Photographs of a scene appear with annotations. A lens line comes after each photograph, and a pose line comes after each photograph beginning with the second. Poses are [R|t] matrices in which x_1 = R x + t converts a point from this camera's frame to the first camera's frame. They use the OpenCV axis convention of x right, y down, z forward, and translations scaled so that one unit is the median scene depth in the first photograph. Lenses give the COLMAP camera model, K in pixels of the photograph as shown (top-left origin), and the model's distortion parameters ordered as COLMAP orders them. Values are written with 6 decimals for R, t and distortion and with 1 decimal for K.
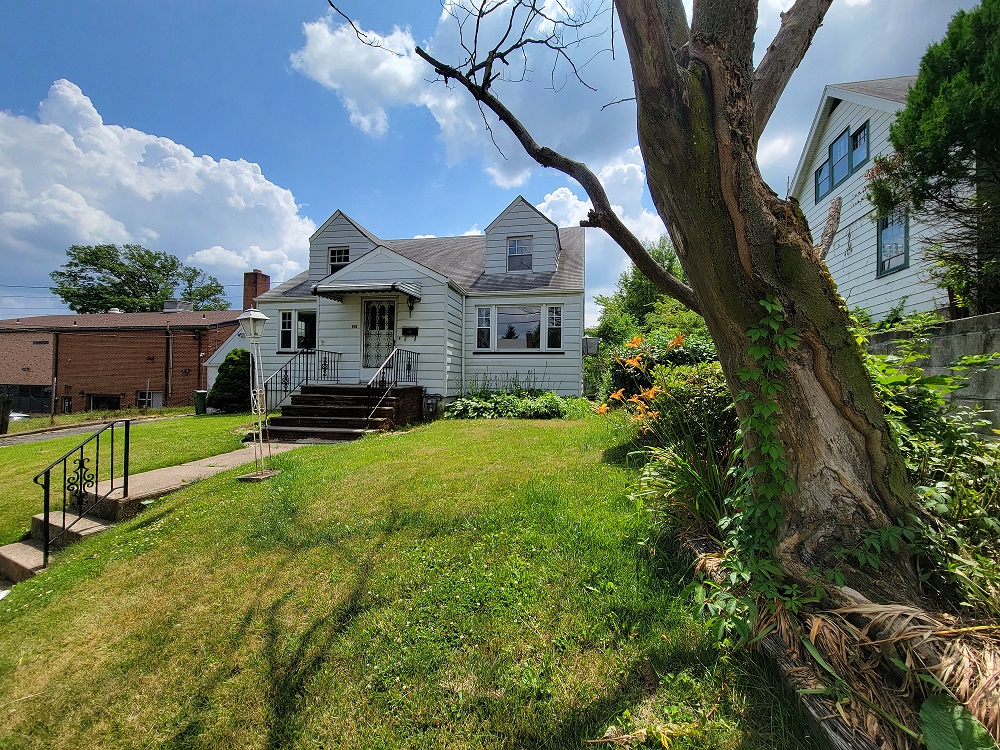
lens RADIAL K [[403.0, 0, 496.8], [0, 403.0, 376.9], [0, 0, 1]] dist [-0.004048, -0.000201]
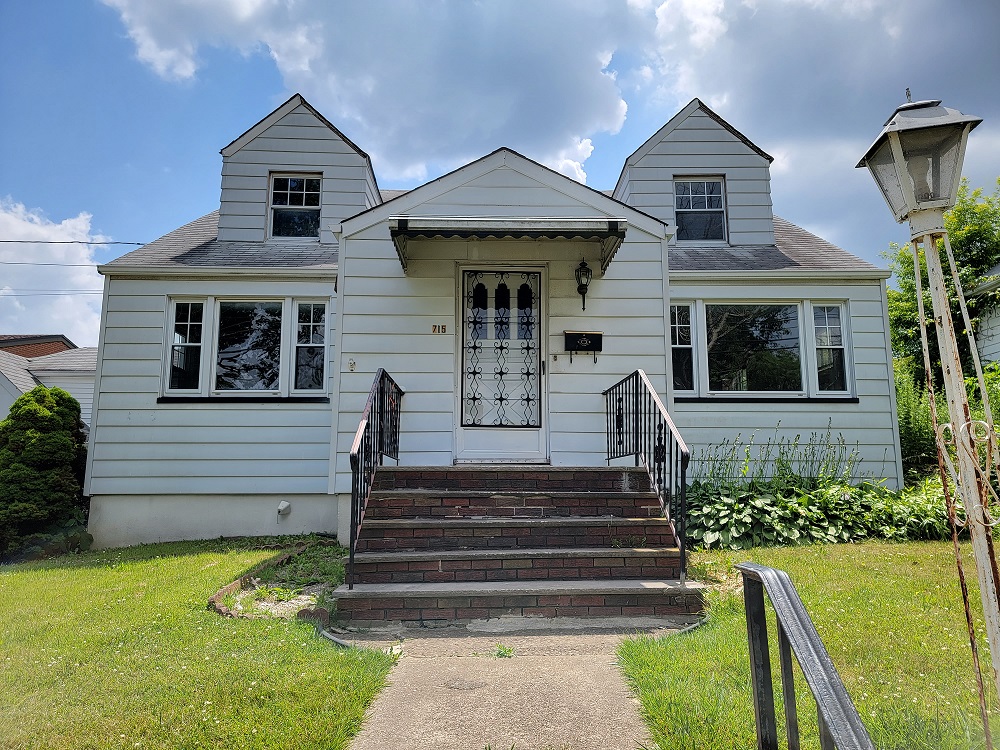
lens RADIAL K [[689.6, 0, 497.8], [0, 689.6, 376.4], [0, 0, 1]] dist [0.045222, -0.002292]
pose [[0.975130, 0.018280, 0.220881, -0.451545], [0.014608, 0.989125, -0.146350, 0.028918], [-0.221154, 0.145937, 0.964258, 0.305738]]
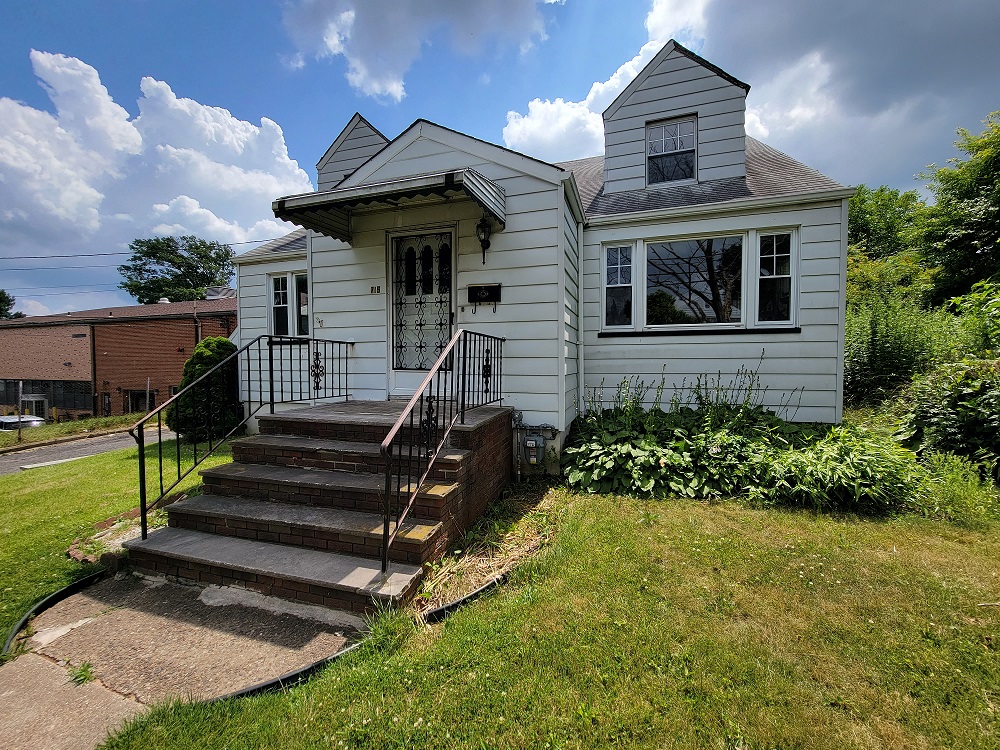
lens RADIAL K [[403.0, 0, 499.7], [0, 403.0, 375.2], [0, 0, 1]] dist [-0.004048, -0.000201]
pose [[0.993148, -0.015481, -0.115834, -0.138385], [0.020432, 0.998922, 0.041675, -0.034380], [0.115064, -0.043756, 0.992394, 0.504644]]
